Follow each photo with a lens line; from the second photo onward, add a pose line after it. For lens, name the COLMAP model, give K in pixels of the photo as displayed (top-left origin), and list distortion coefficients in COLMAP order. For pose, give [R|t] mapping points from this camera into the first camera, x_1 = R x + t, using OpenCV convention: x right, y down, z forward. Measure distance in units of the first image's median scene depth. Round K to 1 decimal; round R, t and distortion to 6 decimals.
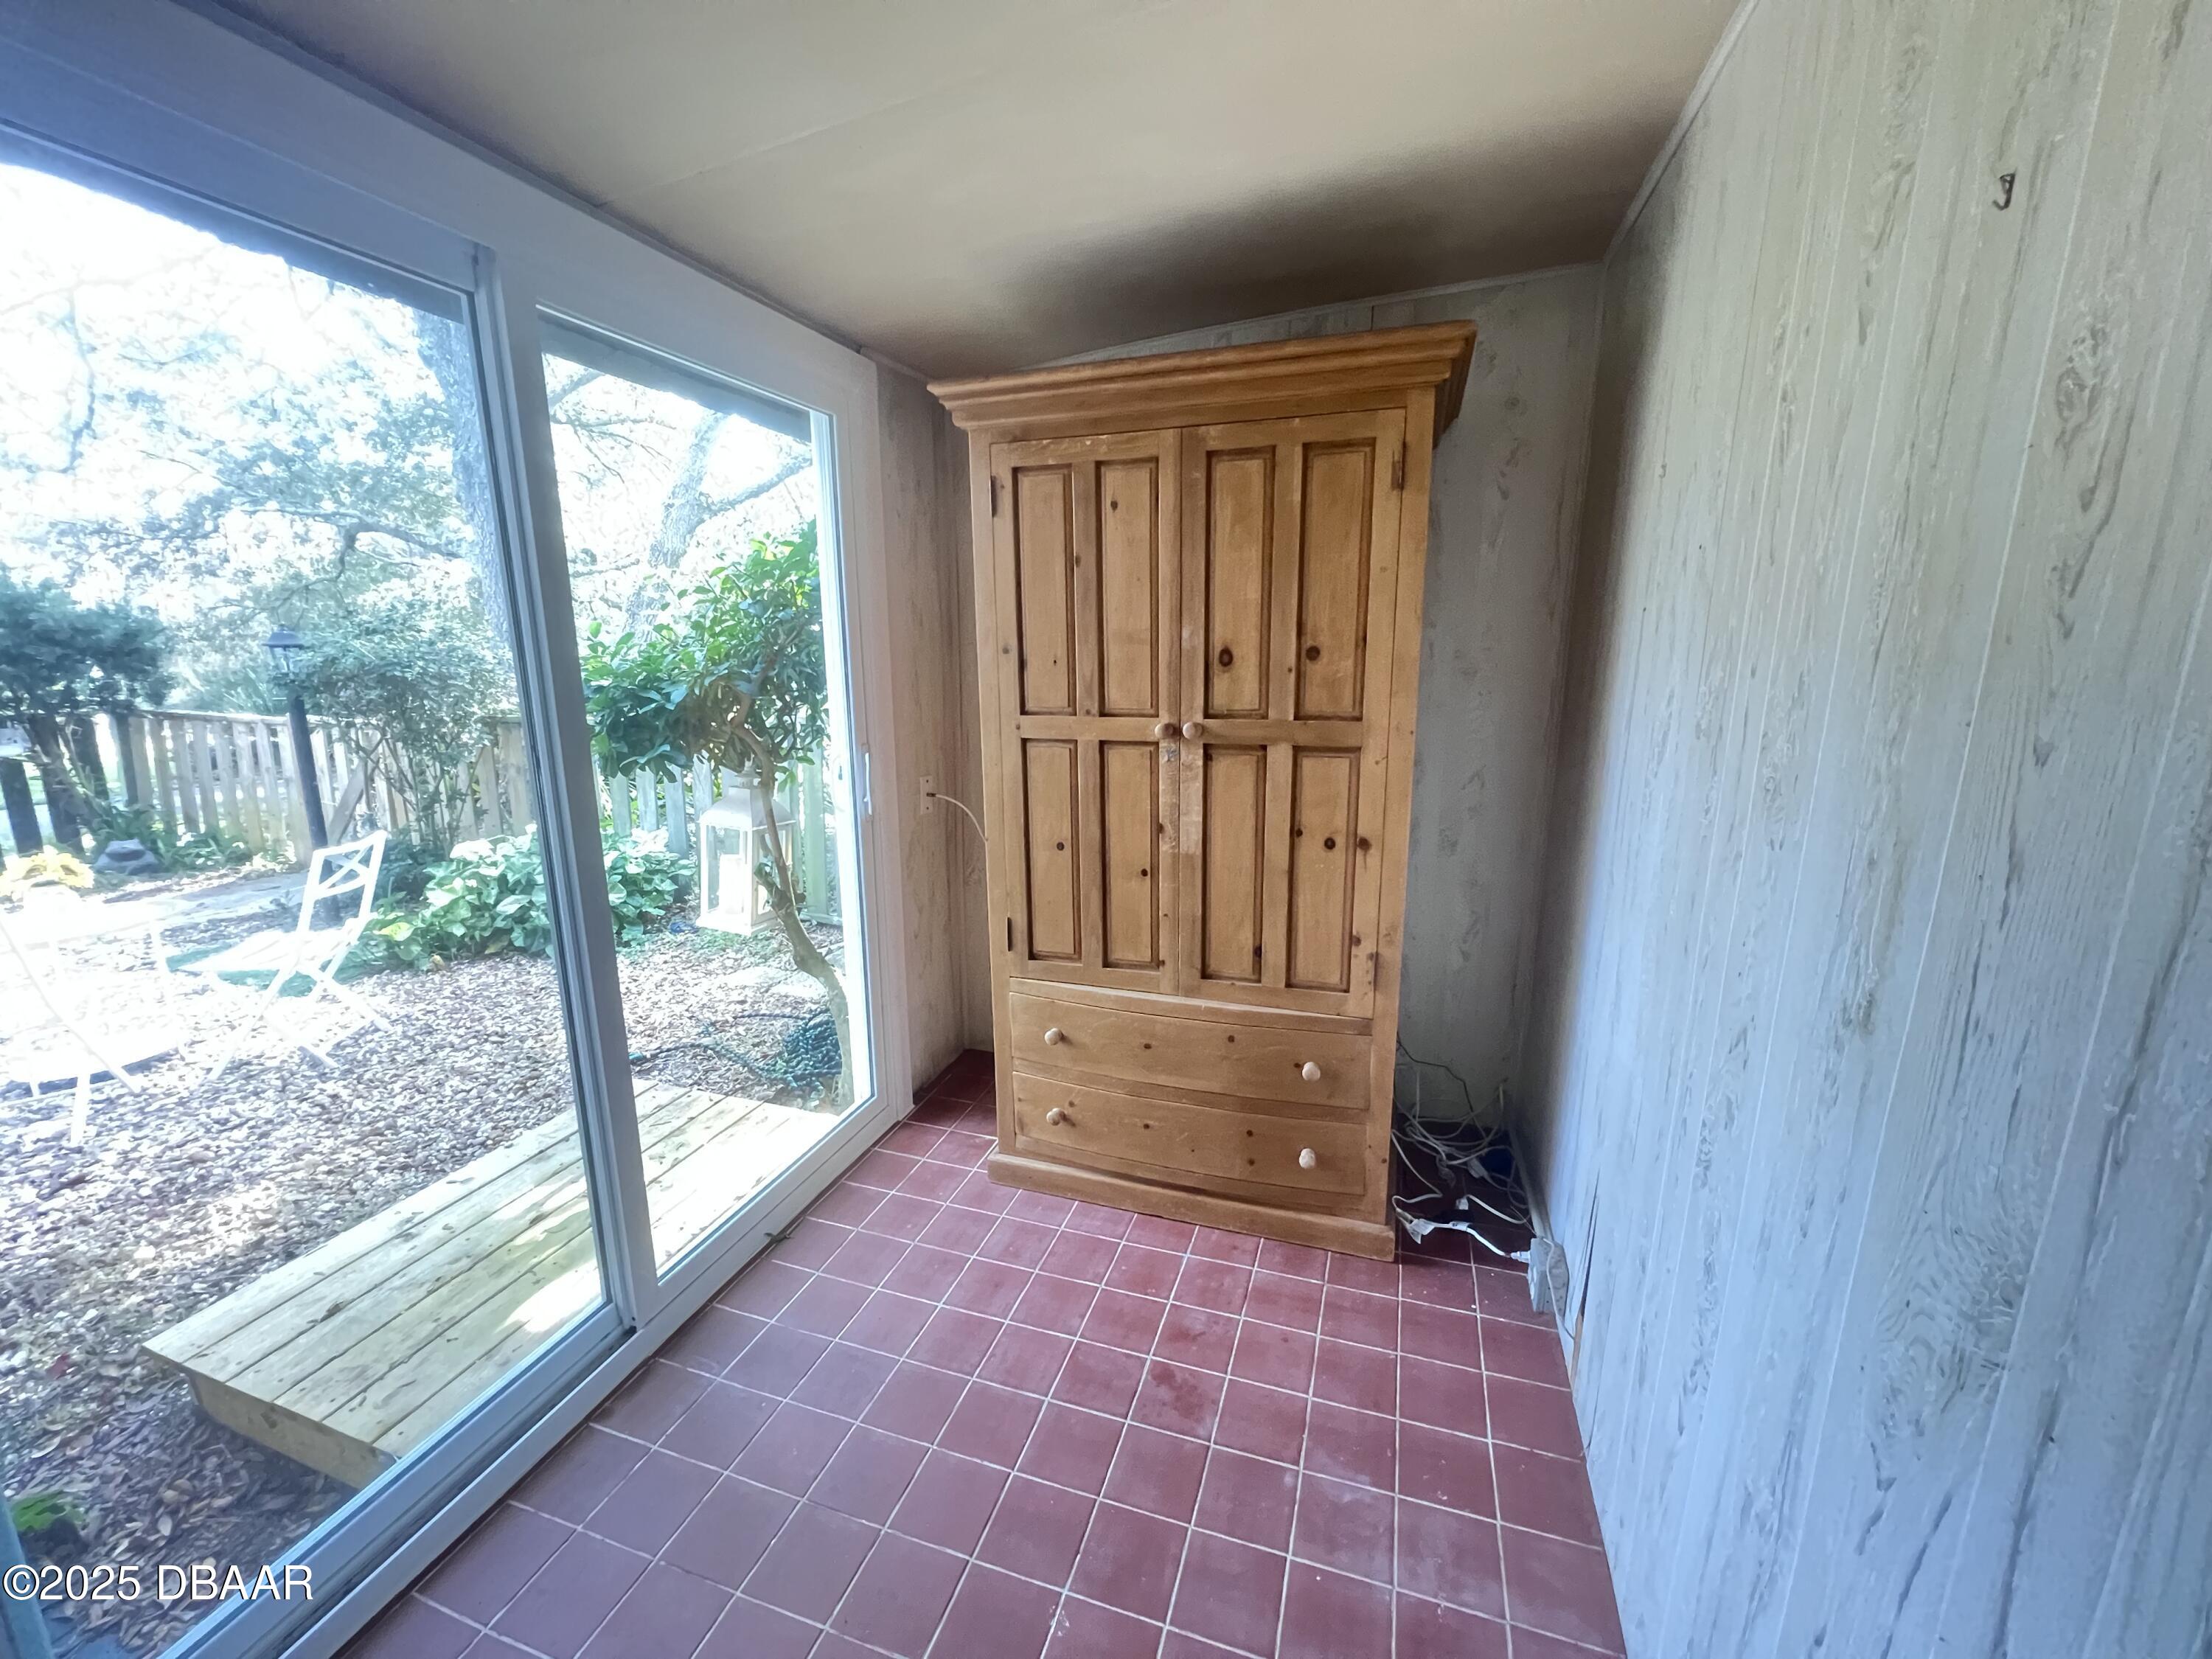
lens RADIAL K [[884.6, 0, 1109.3], [0, 884.6, 824.7], [0, 0, 1]] dist [-0.002036, 0.000665]
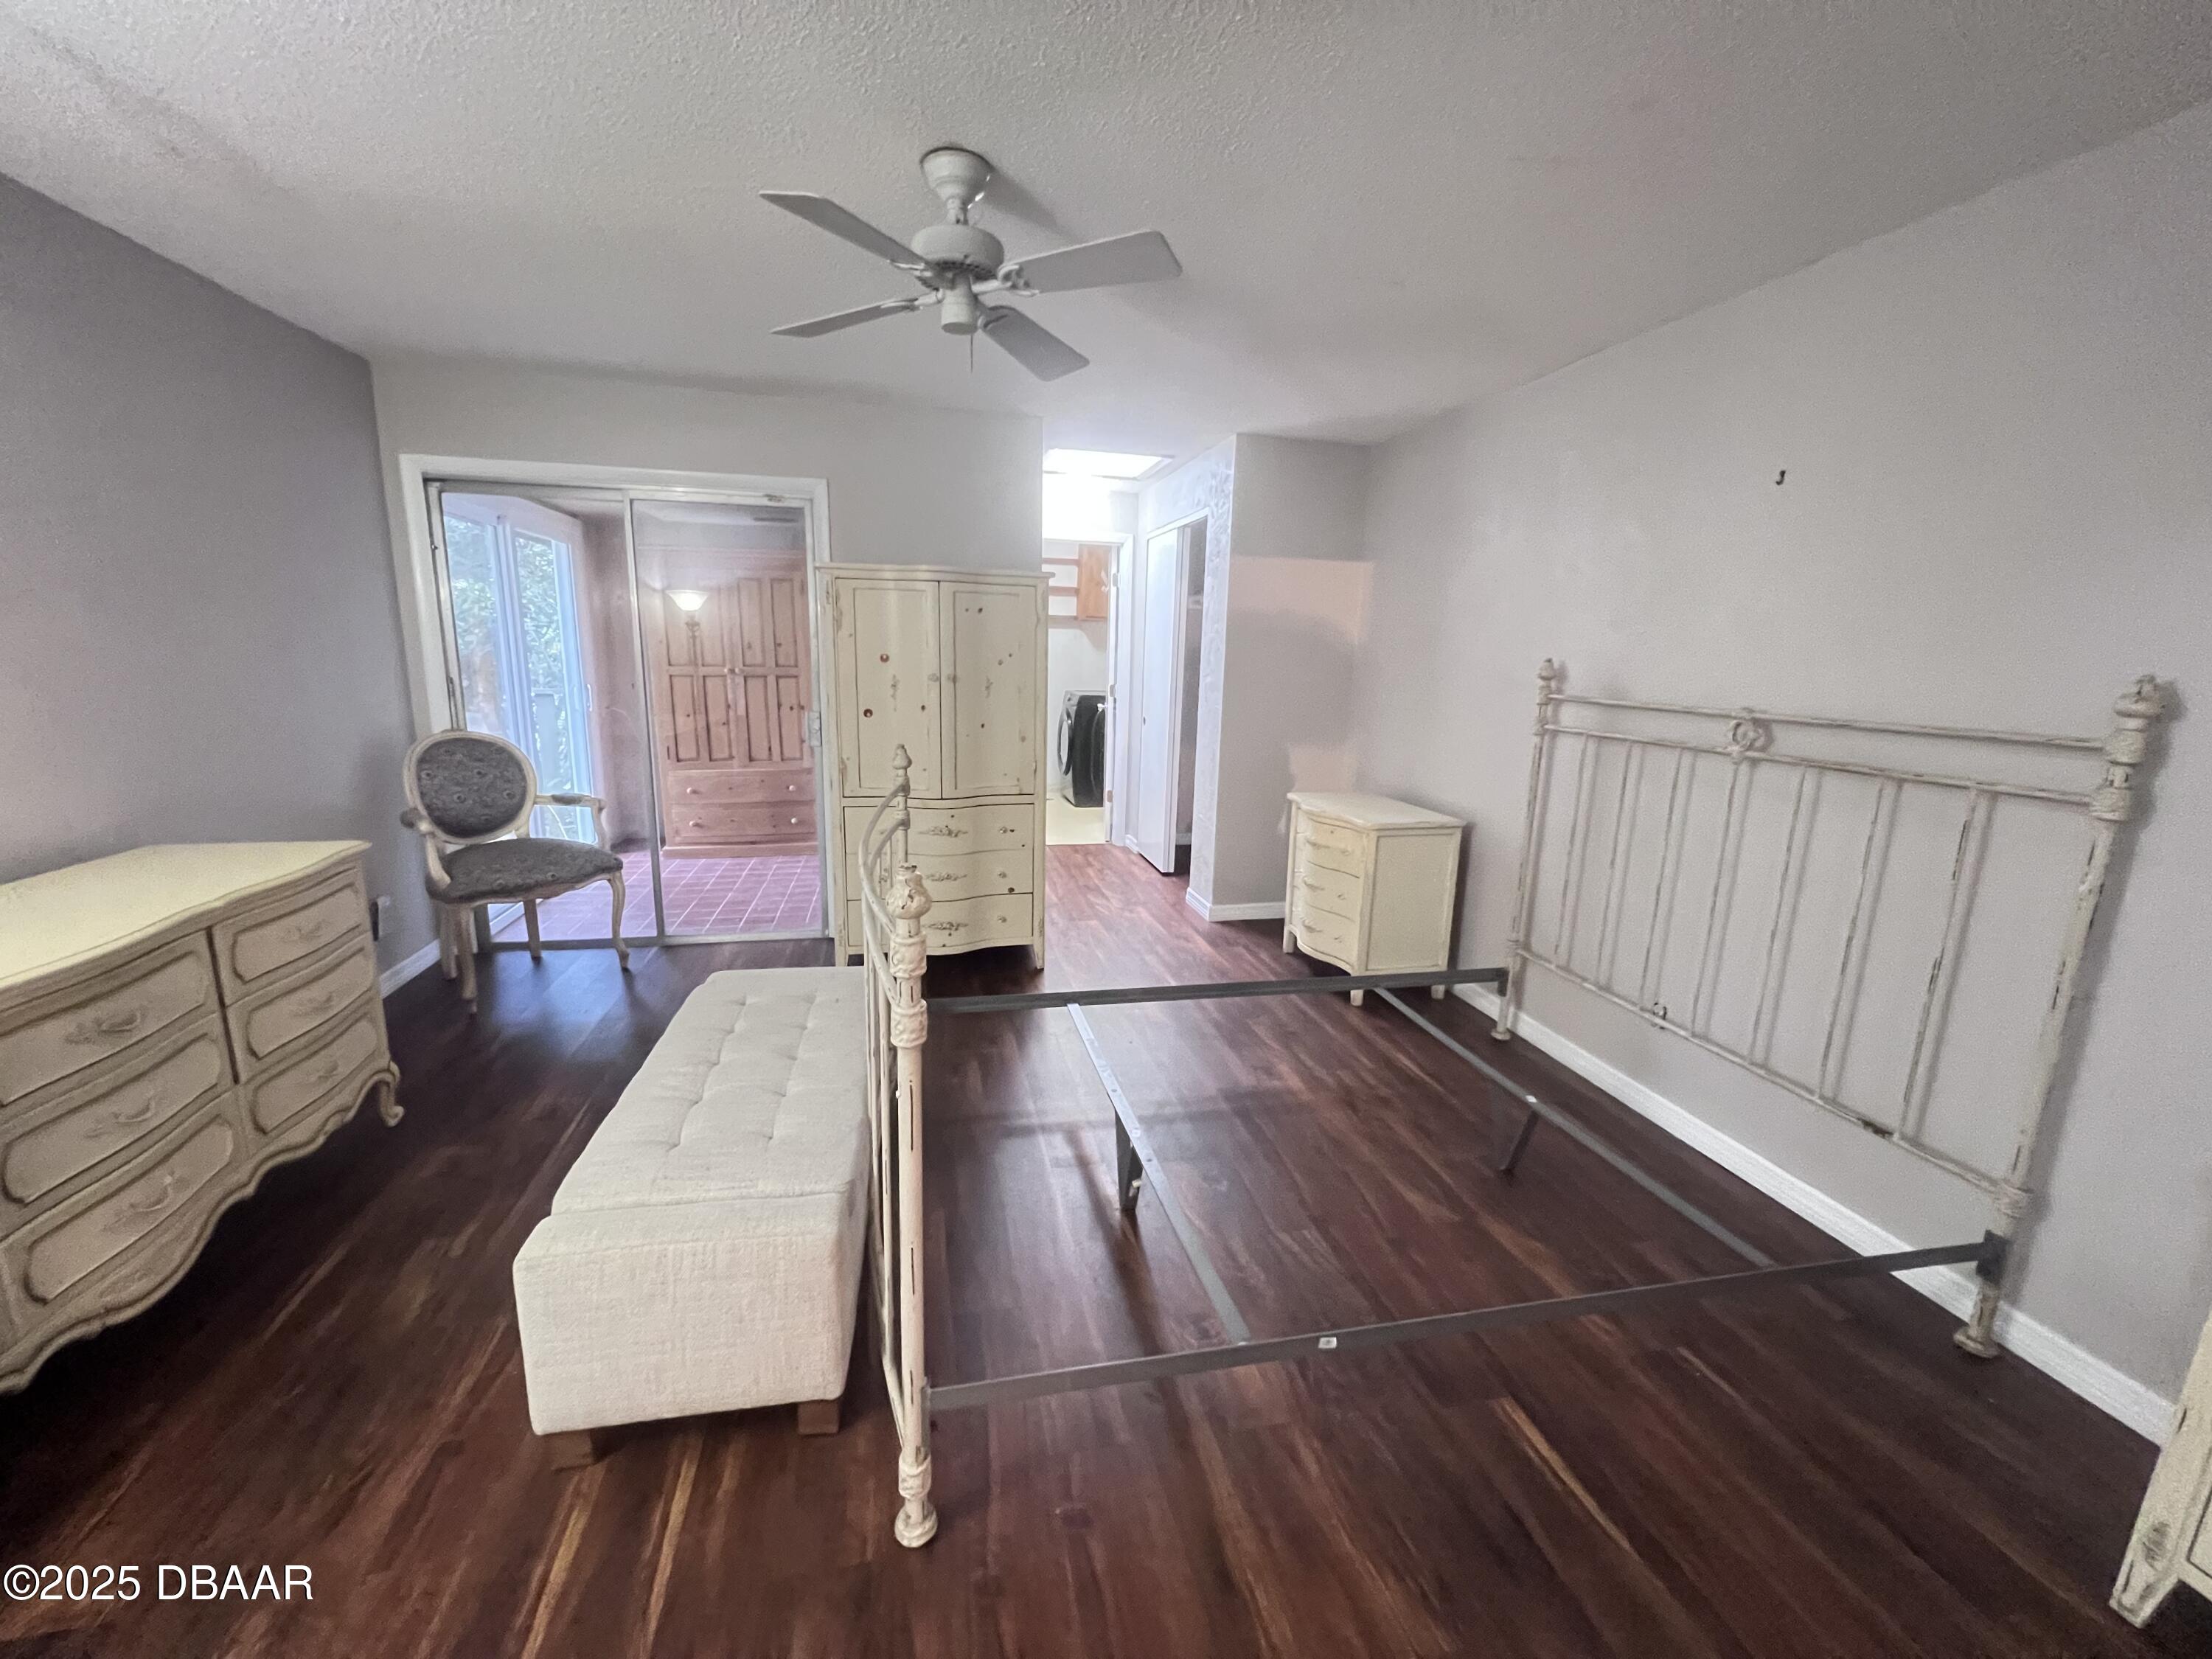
lens RADIAL K [[884.6, 0, 1102.4], [0, 884.6, 833.3], [0, 0, 1]] dist [-0.002036, 0.000665]
pose [[0.863535, -0.081518, 0.497657, -0.348109], [0.083058, 0.996362, 0.019086, 0.449327], [-0.497403, 0.024853, 0.867164, -2.005167]]
